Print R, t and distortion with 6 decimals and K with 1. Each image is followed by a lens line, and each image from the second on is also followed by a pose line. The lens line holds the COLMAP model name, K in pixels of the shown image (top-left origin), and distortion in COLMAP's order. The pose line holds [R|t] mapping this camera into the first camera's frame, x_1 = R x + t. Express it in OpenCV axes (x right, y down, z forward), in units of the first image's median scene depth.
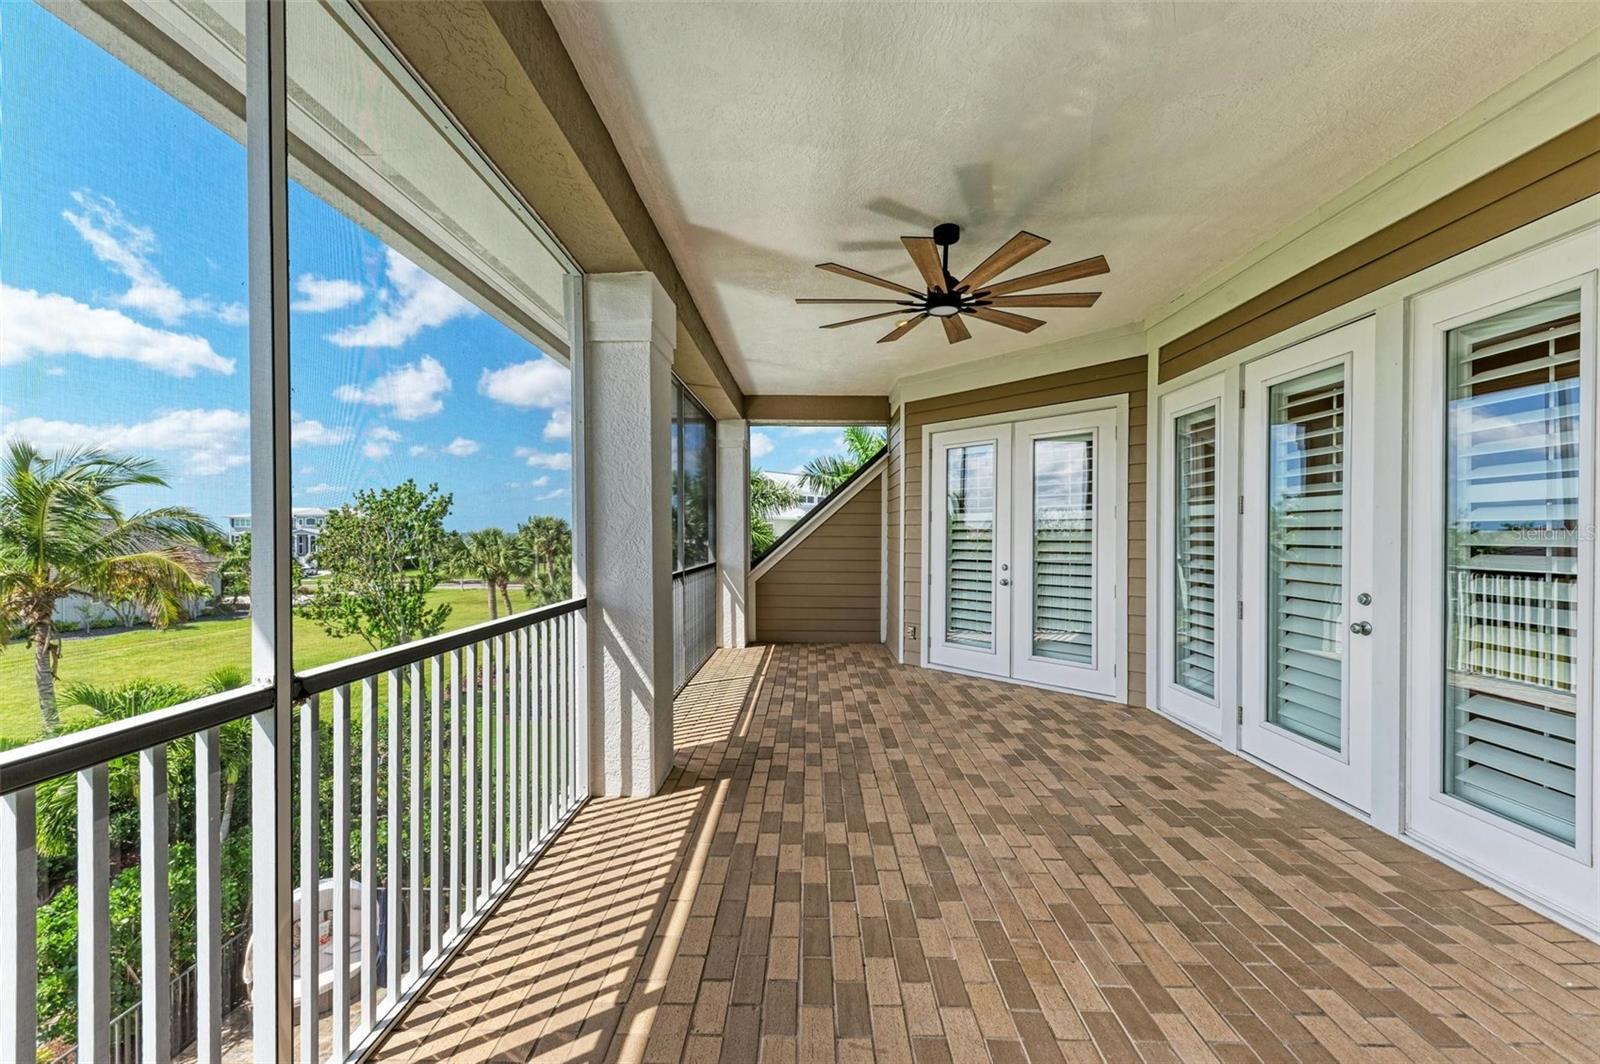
lens RADIAL K [[604.0, 0, 801.6], [0, 604.0, 537.2], [0, 0, 1]] dist [0.018747, -0.006592]
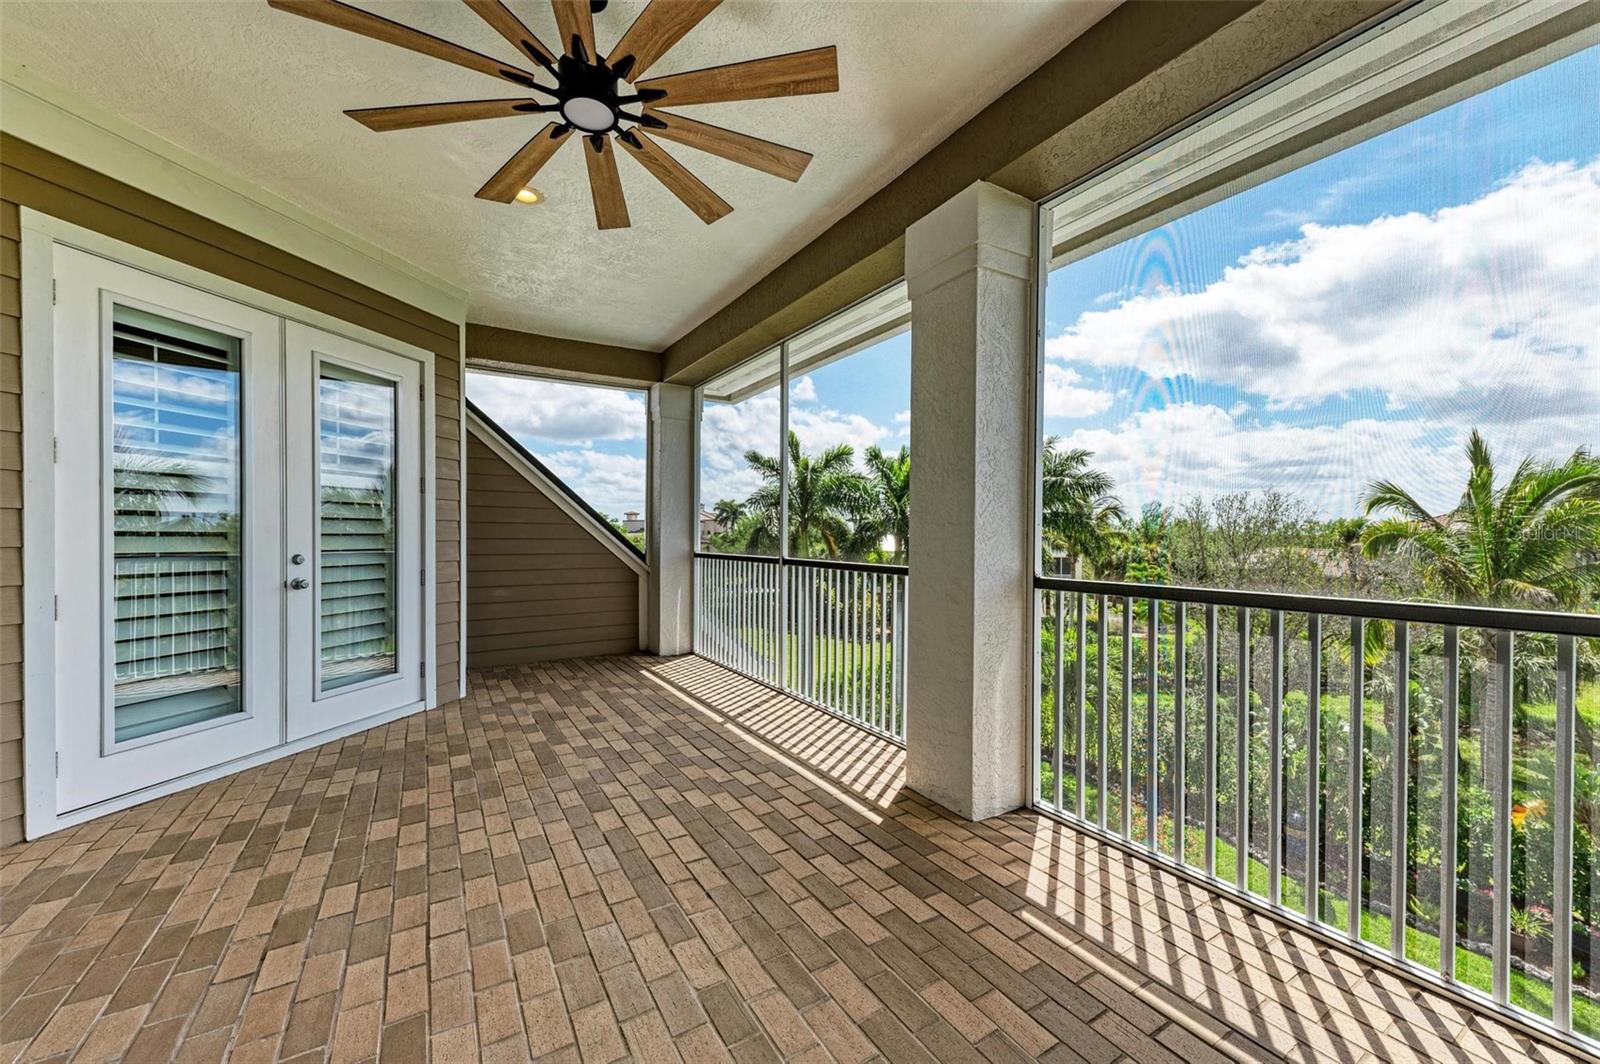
lens RADIAL K [[604.0, 0, 801.6], [0, 604.0, 537.2], [0, 0, 1]] dist [0.018747, -0.006592]
pose [[-0.839192, -0.003470, -0.543824, 0.221802], [-0.008472, 0.999942, 0.006694, 0.020988], [0.543769, 0.010225, -0.839172, 0.930242]]
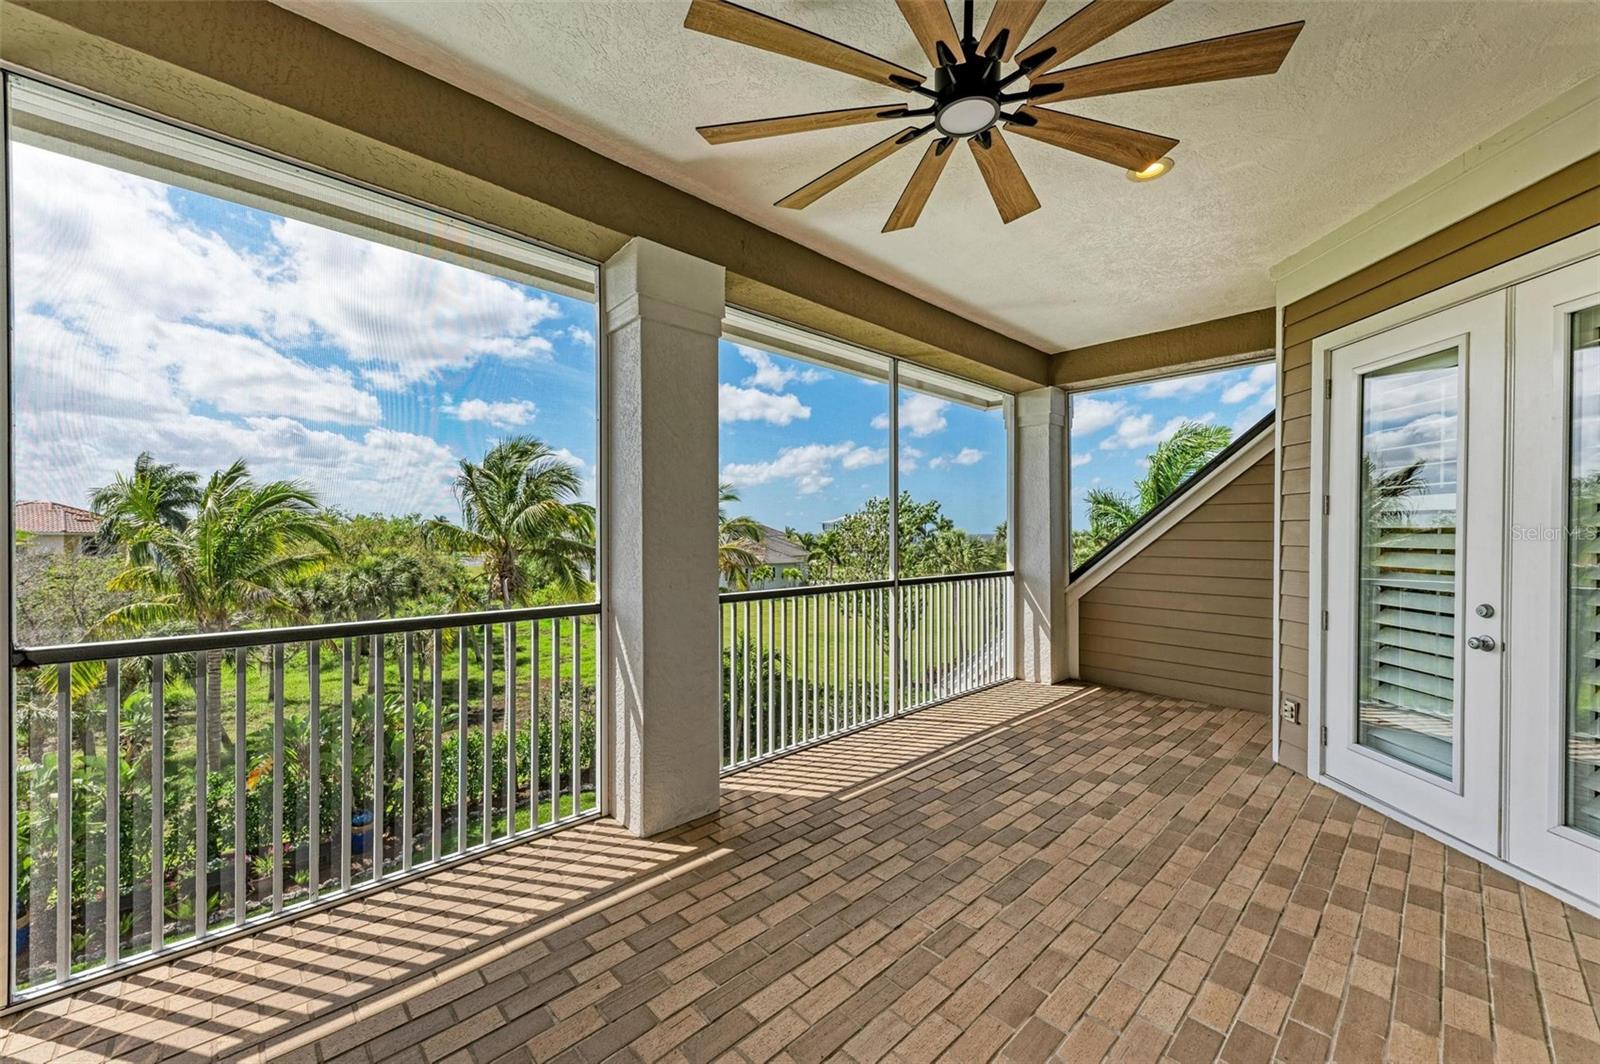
lens RADIAL K [[604.0, 0, 801.6], [0, 604.0, 537.2], [0, 0, 1]] dist [0.018747, -0.006592]
pose [[0.700611, 0.003340, -0.713535, 0.295470], [-0.004463, 0.999990, 0.000299, -0.003585], [0.713529, 0.002975, 0.700619, 0.302975]]
